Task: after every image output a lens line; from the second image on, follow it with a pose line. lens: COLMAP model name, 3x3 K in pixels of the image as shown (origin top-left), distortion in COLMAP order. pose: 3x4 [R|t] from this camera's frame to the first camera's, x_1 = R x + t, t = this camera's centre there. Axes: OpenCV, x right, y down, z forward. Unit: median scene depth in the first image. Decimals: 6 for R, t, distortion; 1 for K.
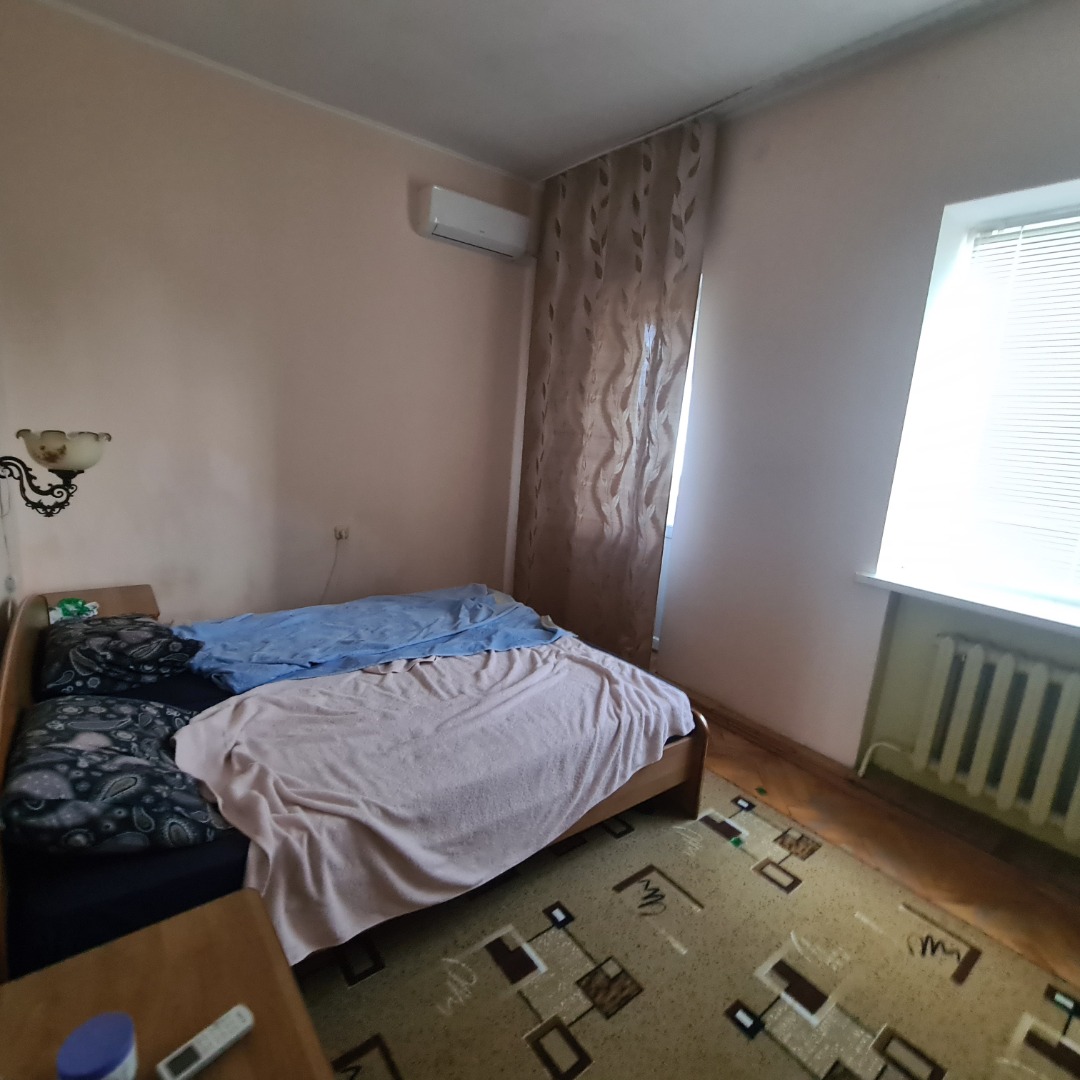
lens RADIAL K [[591.0, 0, 523.9], [0, 591.0, 529.0], [0, 0, 1]] dist [-0.001686, 0.001762]
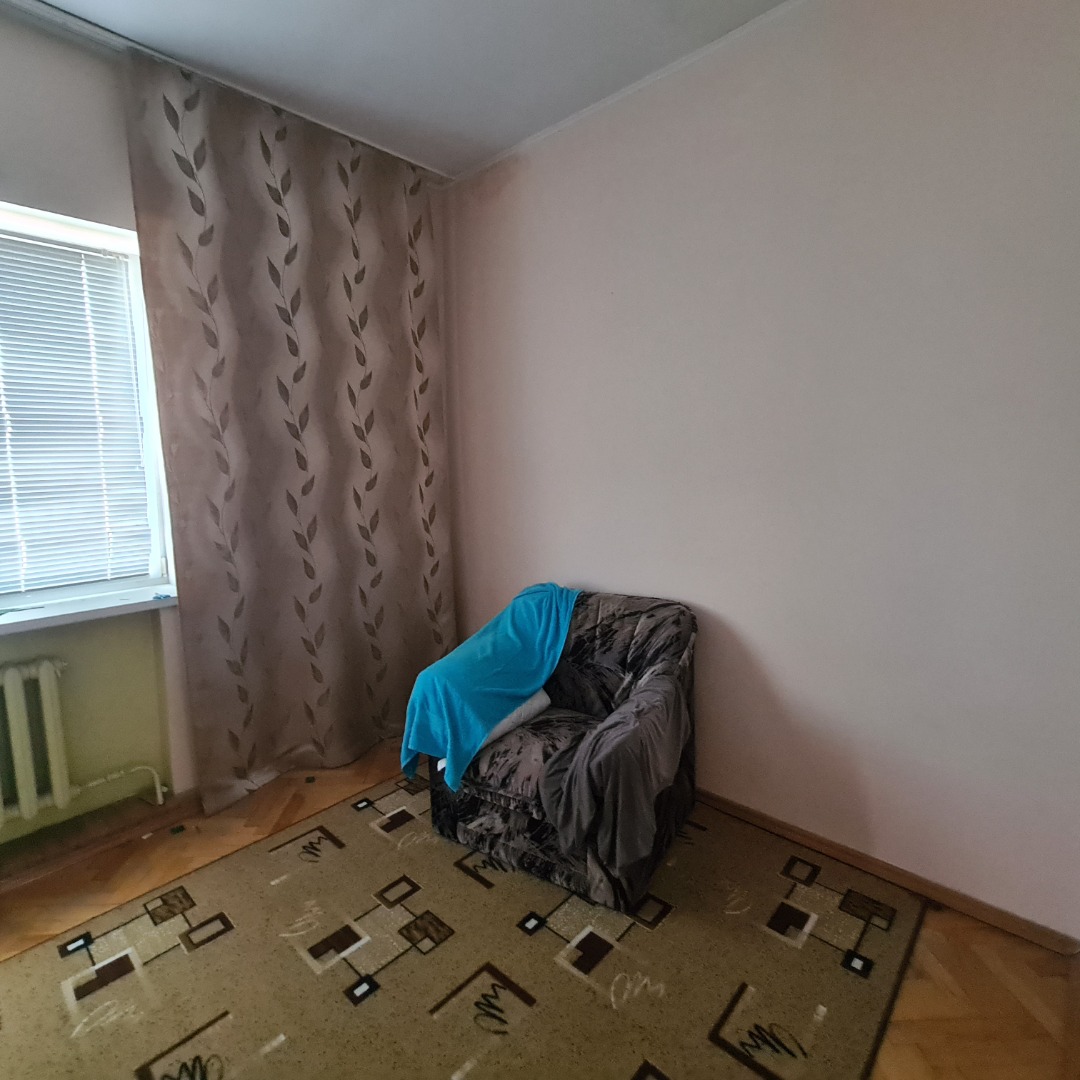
lens RADIAL K [[580.7, 0, 538.2], [0, 580.7, 587.6], [0, 0, 1]] dist [-0.002329, 0.015525]
pose [[-0.164697, -0.287631, 0.943474, -0.423157], [0.178555, 0.932038, 0.315314, -0.133572], [-0.970048, 0.220393, -0.102146, 0.538734]]
